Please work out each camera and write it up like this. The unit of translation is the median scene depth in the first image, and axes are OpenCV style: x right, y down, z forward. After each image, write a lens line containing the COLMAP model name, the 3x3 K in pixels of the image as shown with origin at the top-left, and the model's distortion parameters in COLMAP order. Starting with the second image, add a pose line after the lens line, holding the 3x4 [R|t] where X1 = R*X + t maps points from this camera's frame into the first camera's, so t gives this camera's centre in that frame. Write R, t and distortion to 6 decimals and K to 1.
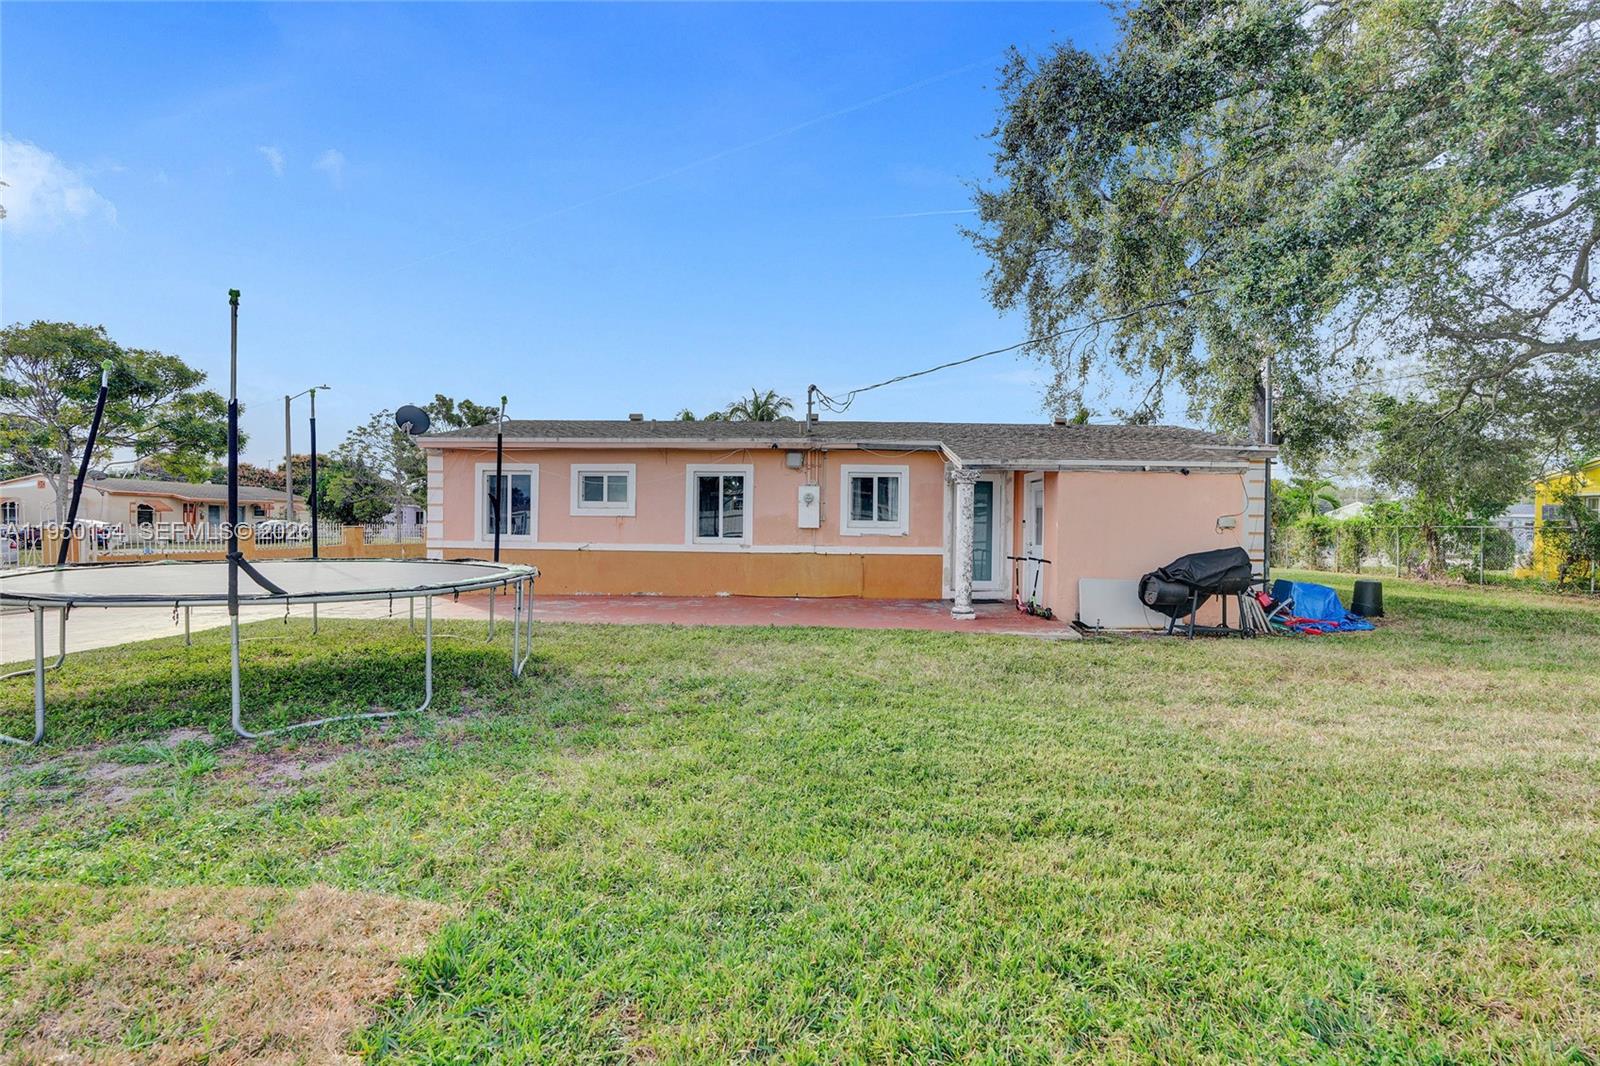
lens RADIAL K [[718.9, 0, 801.4], [0, 718.9, 540.7], [0, 0, 1]] dist [-0.034728, 0.004500]
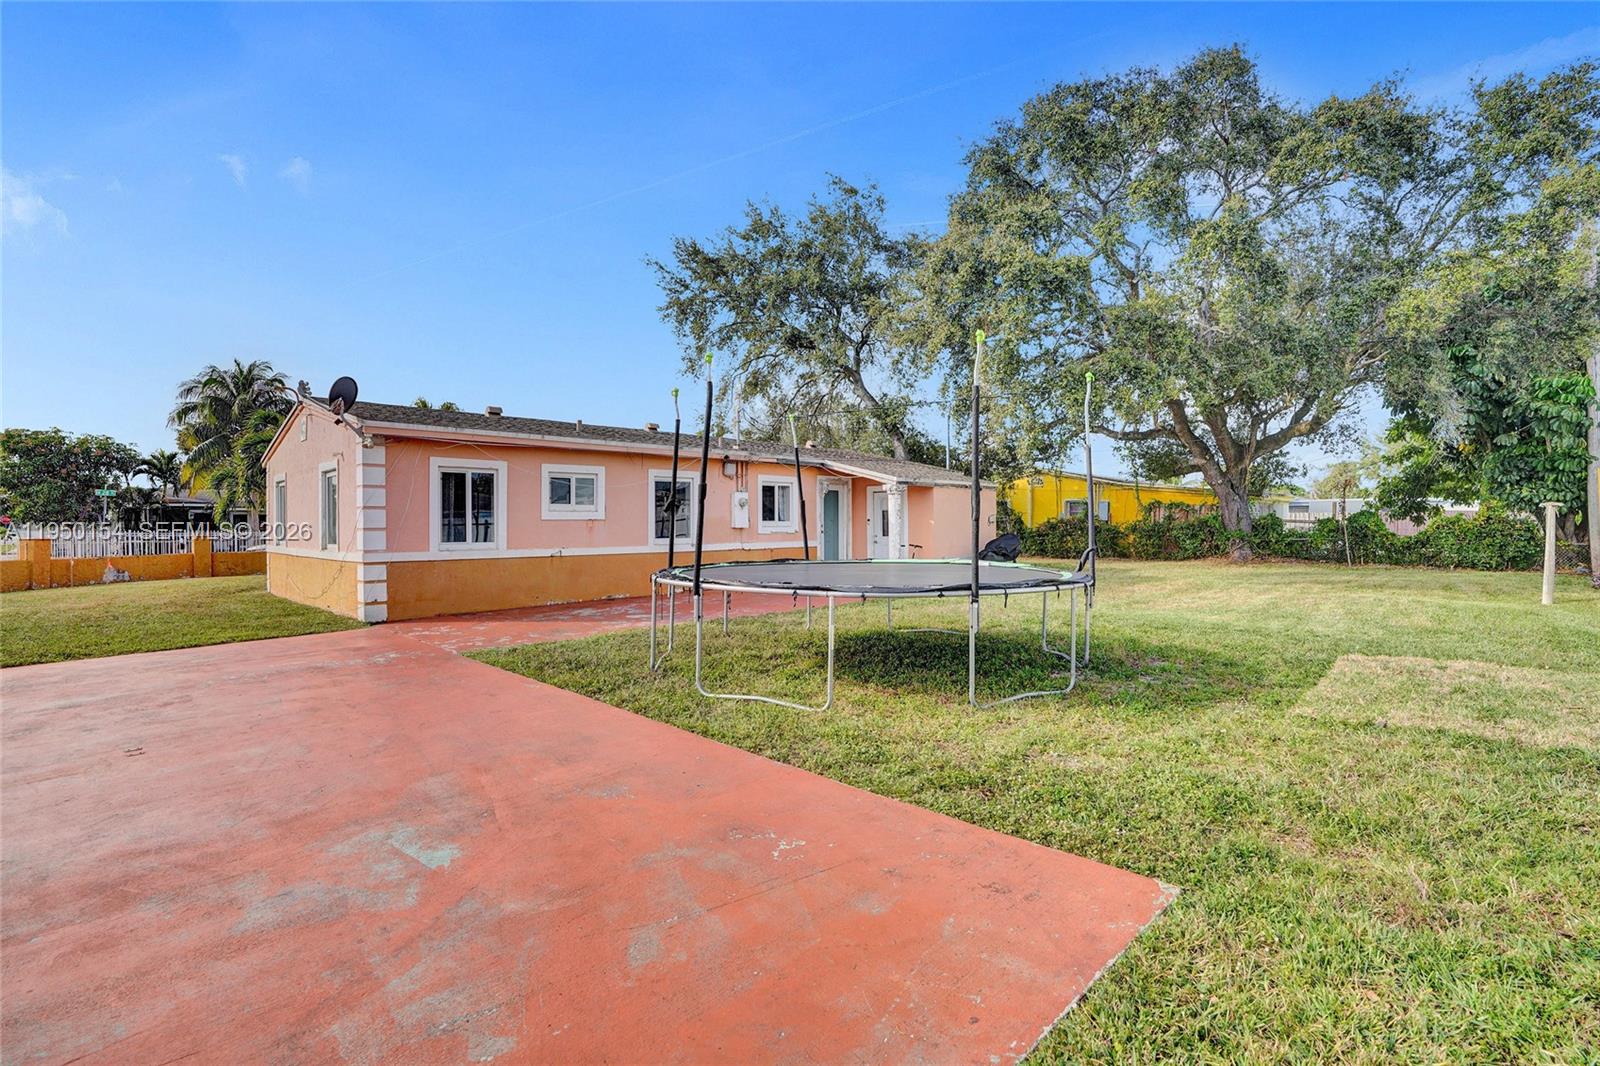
lens RADIAL K [[718.9, 0, 798.3], [0, 718.9, 531.6], [0, 0, 1]] dist [-0.034728, 0.004500]
pose [[0.692682, -0.022556, 0.720890, -0.759754], [0.029039, 0.999573, 0.003373, -0.012907], [-0.720658, 0.018598, 0.693041, 0.119615]]
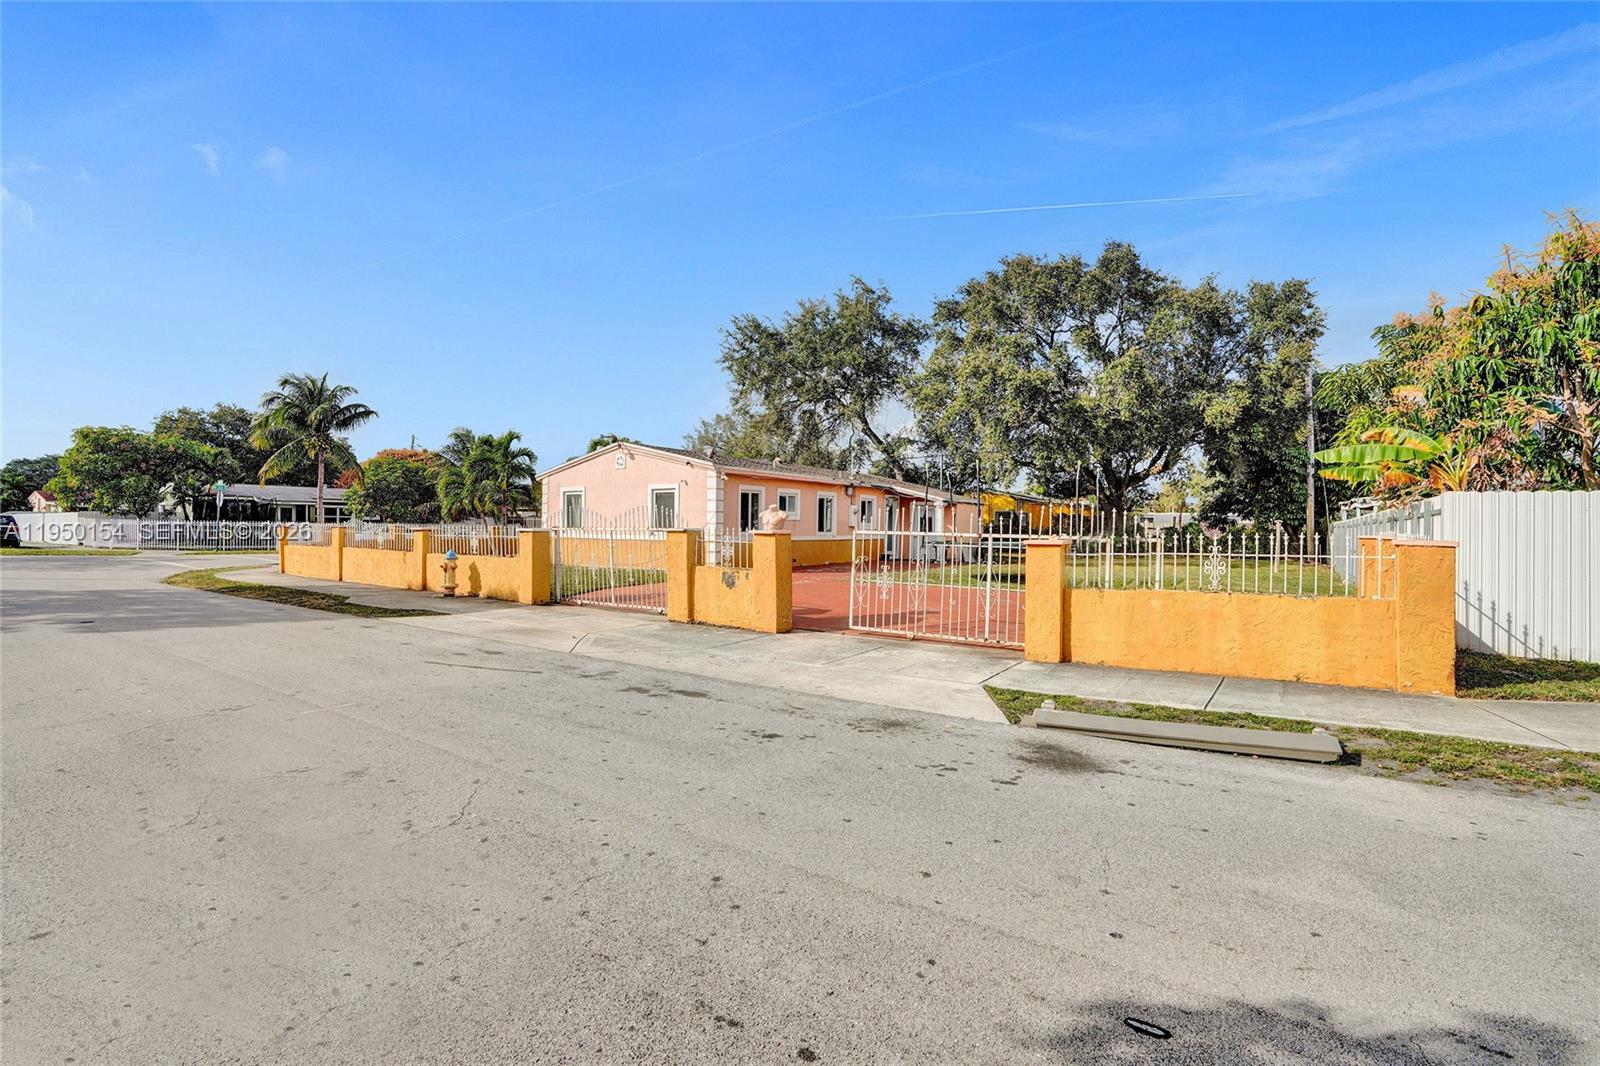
lens RADIAL K [[718.9, 0, 805.6], [0, 718.9, 535.2], [0, 0, 1]] dist [-0.034728, 0.004500]
pose [[0.550587, -0.012471, 0.834684, -1.647991], [0.017026, 0.999848, 0.003708, -0.004004], [-0.834604, 0.012170, 0.550716, 0.047392]]
